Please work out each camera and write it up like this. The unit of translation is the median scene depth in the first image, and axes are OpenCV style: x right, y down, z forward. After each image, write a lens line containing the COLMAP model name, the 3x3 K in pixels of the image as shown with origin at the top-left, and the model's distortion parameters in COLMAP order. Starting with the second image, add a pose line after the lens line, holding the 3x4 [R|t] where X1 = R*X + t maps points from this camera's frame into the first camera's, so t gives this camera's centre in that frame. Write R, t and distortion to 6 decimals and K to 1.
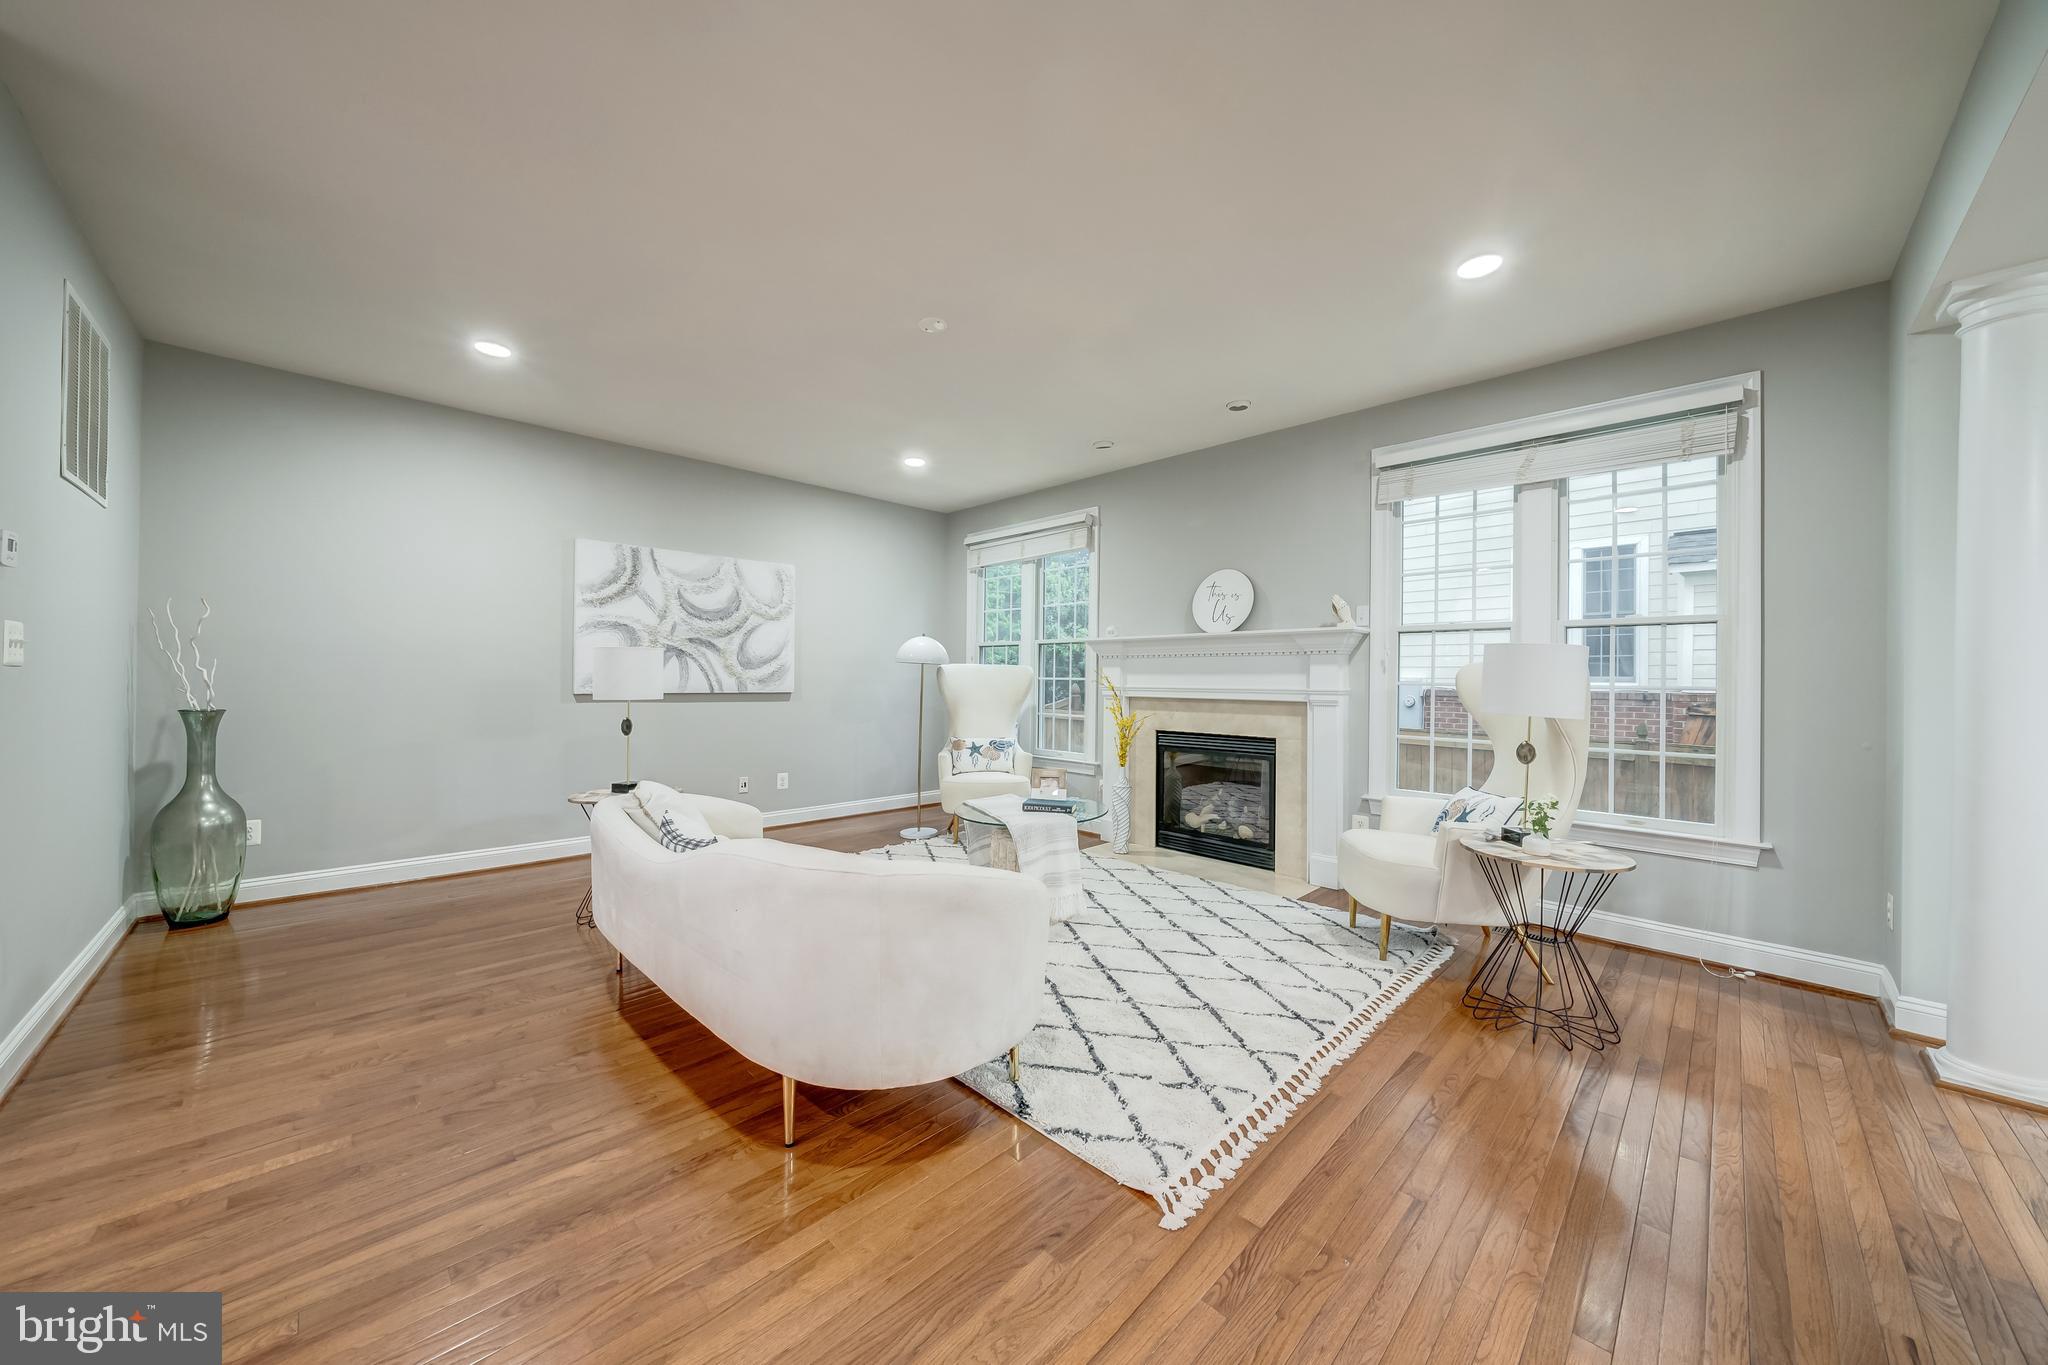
lens RADIAL K [[705.5, 0, 1021.2], [0, 705.5, 675.2], [0, 0, 1]] dist [0.000608, 0.000078]
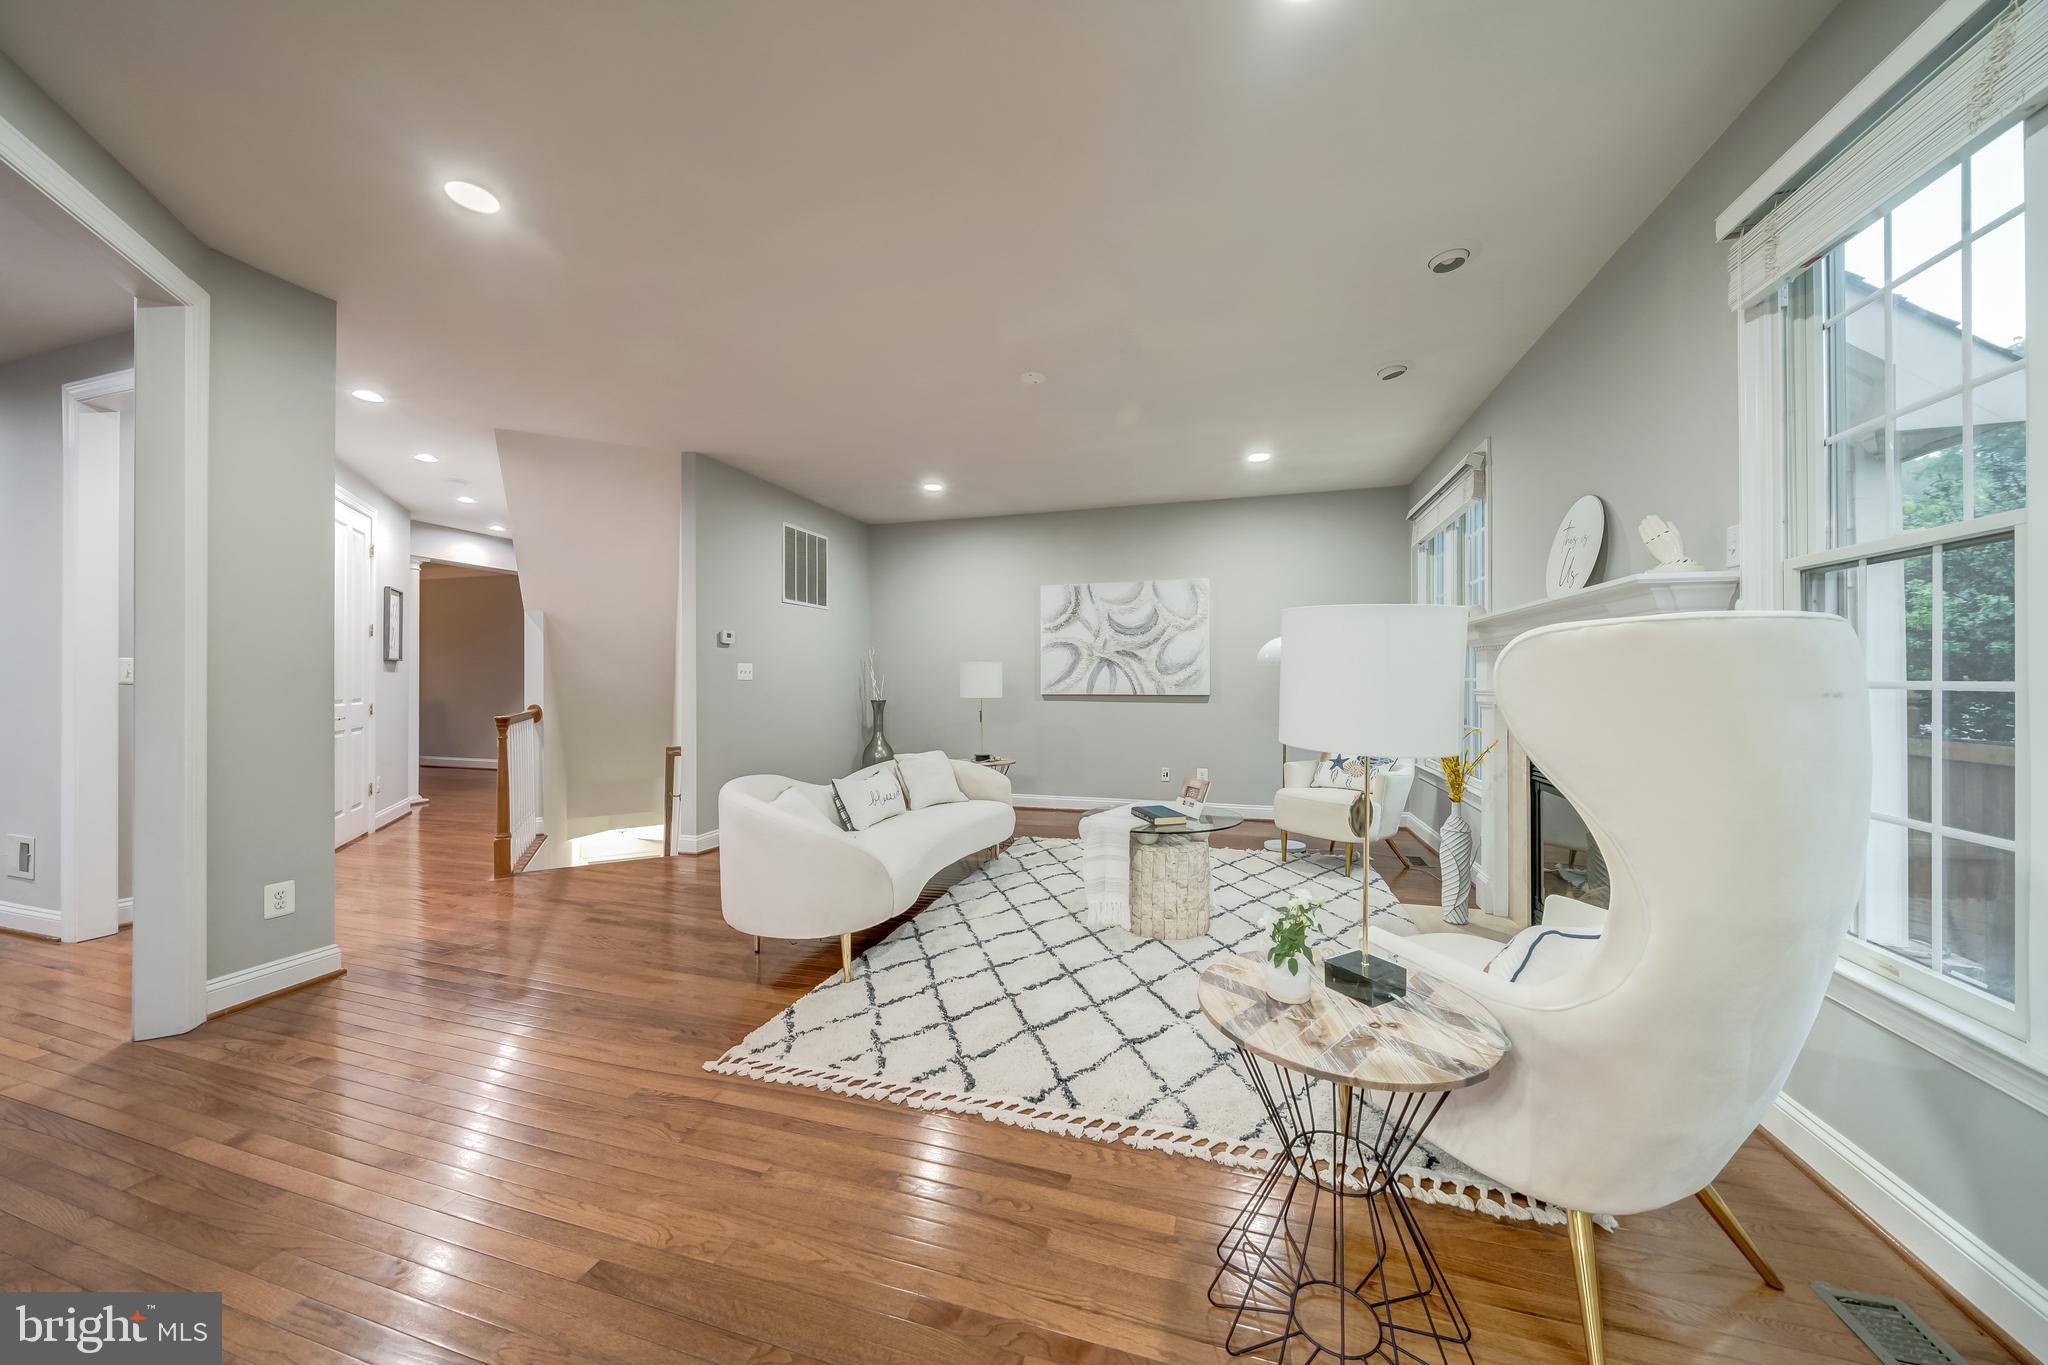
lens RADIAL K [[692.6, 0, 1028.9], [0, 692.6, 677.4], [0, 0, 1]] dist [-0.005607, -0.000179]
pose [[0.481430, -0.013672, -0.876378, 0.560793], [0.011852, 0.999888, -0.009088, 0.004238], [0.876404, -0.006012, 0.481538, 0.287318]]
